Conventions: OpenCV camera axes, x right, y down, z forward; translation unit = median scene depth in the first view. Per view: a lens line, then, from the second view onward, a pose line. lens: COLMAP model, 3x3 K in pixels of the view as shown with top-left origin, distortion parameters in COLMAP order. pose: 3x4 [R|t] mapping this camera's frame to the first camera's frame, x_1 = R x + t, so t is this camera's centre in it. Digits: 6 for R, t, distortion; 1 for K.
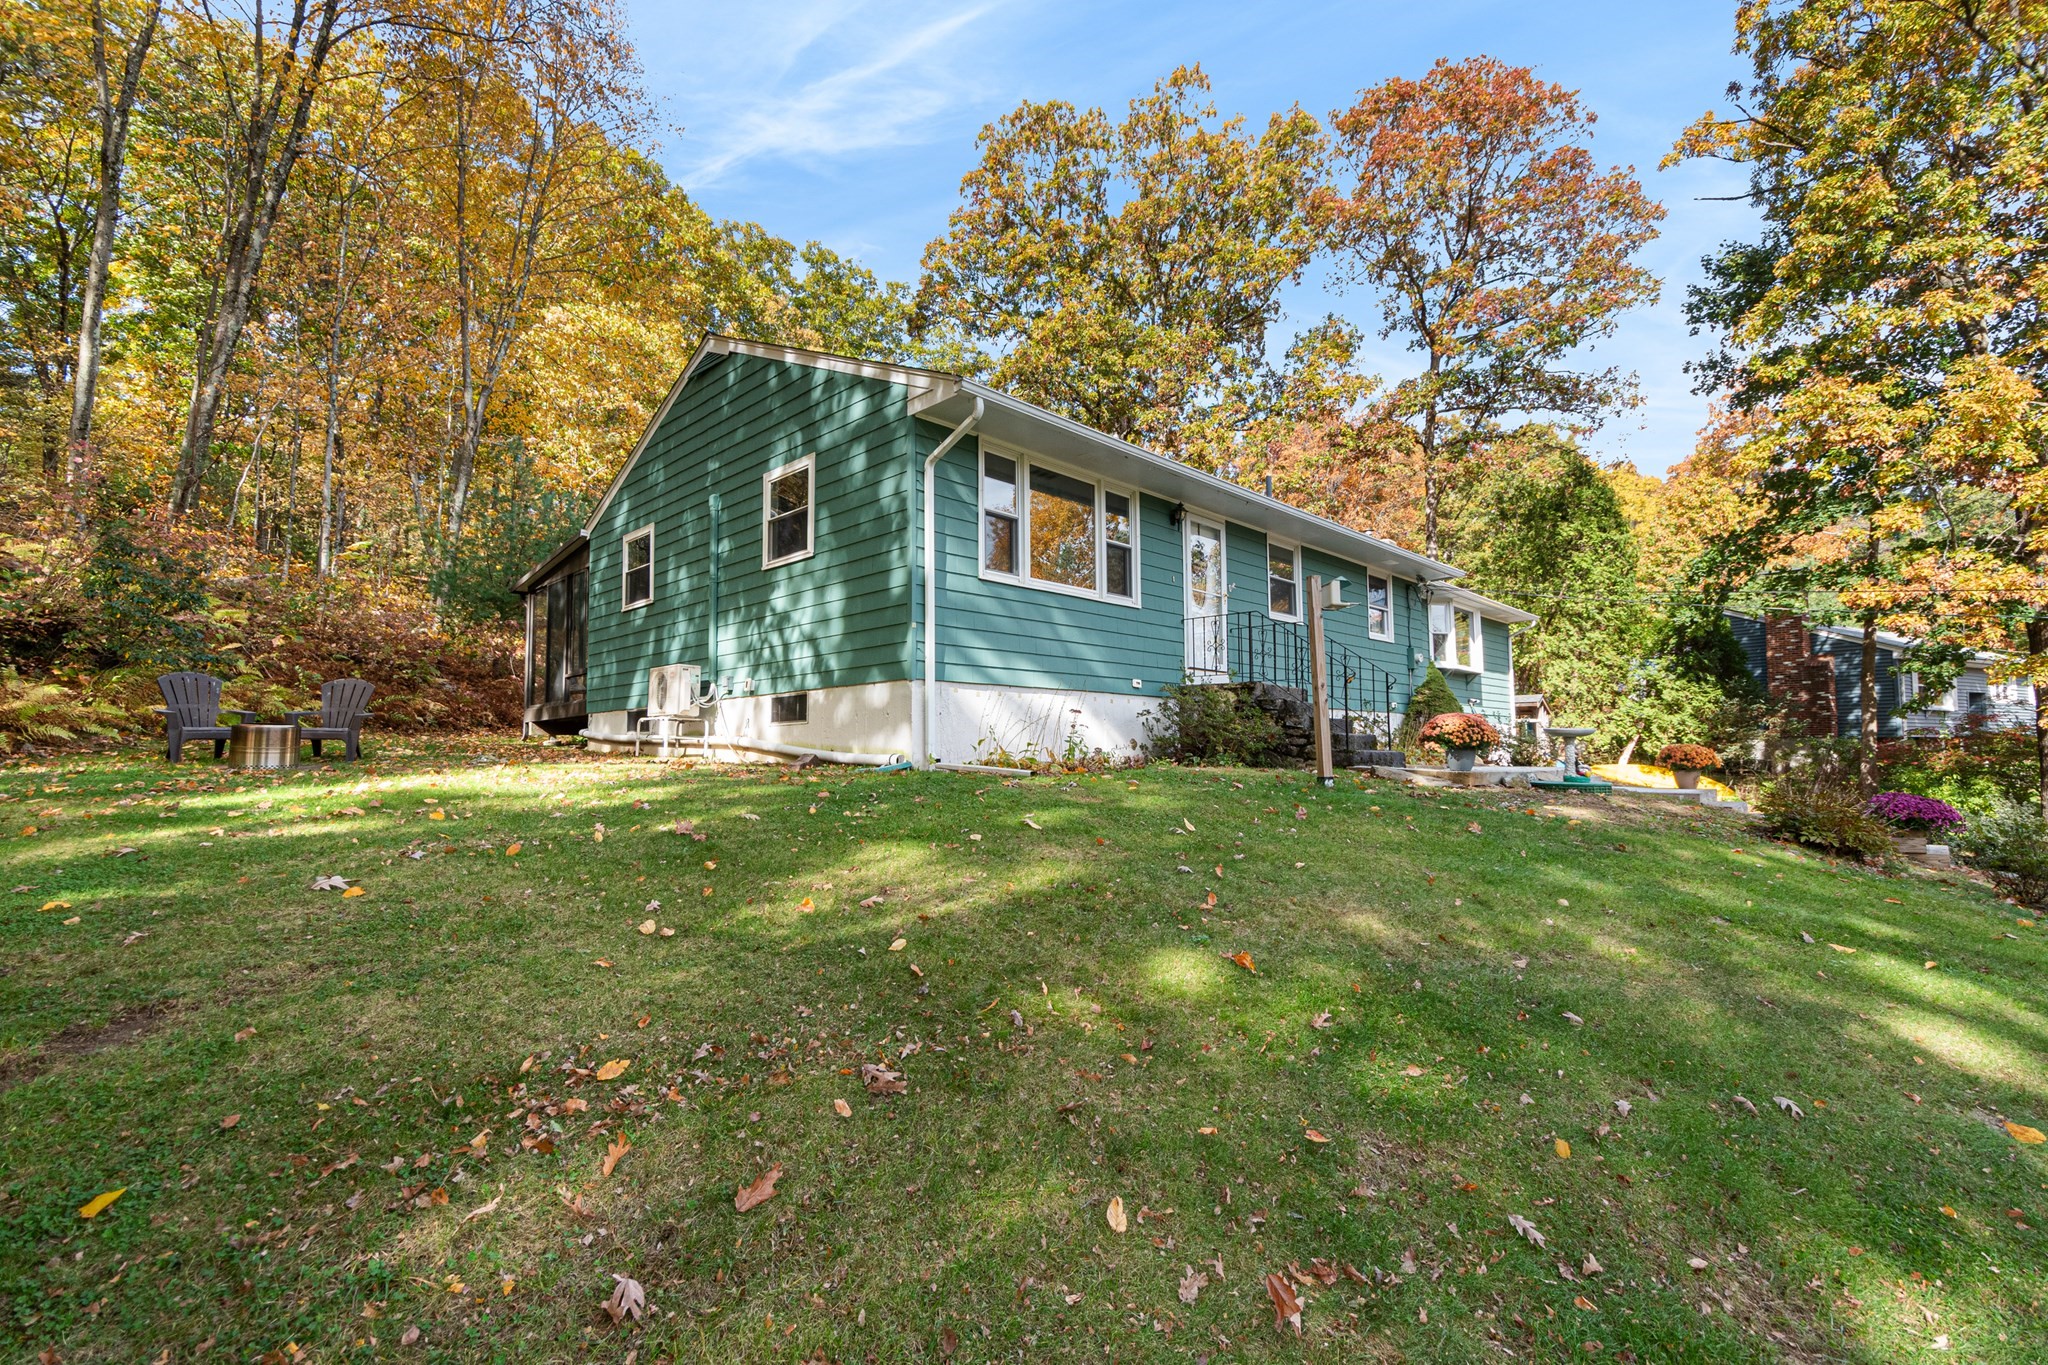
lens RADIAL K [[883.0, 0, 1024.0], [0, 883.0, 682.5], [0, 0, 1]] dist [0.028502, 0.000028]
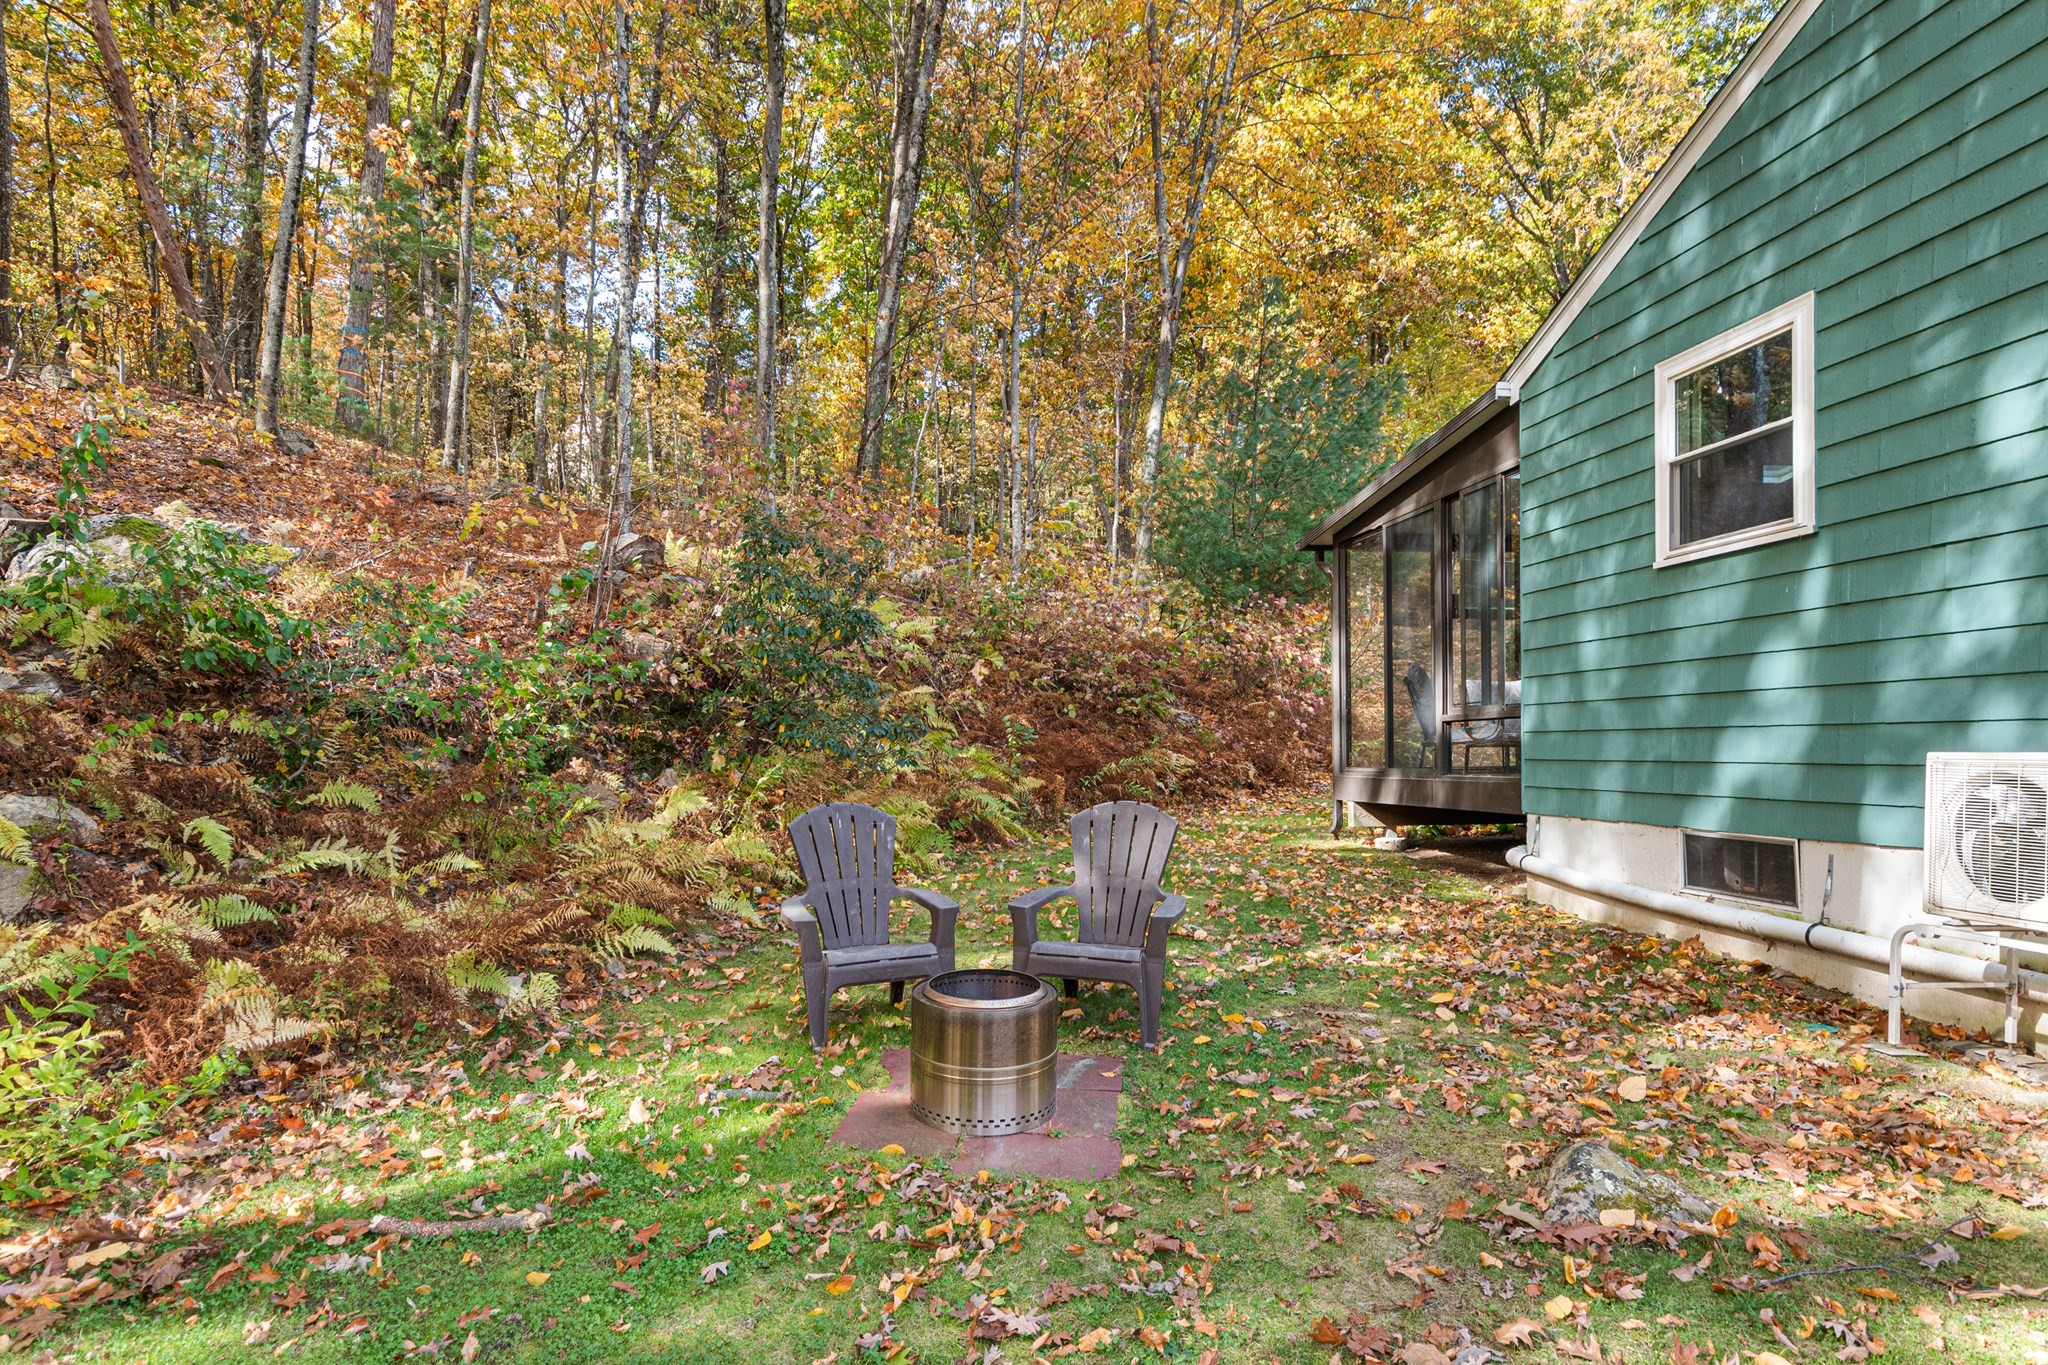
lens RADIAL K [[1229.9, 0, 1024.0], [0, 1229.9, 682.5], [0, 0, 1]] dist [0.001072, 0.000292]
pose [[0.800264, -0.035466, -0.598598, -0.282562], [0.051710, 0.998612, 0.009965, -0.039675], [0.597414, -0.038928, 0.800988, 0.331504]]
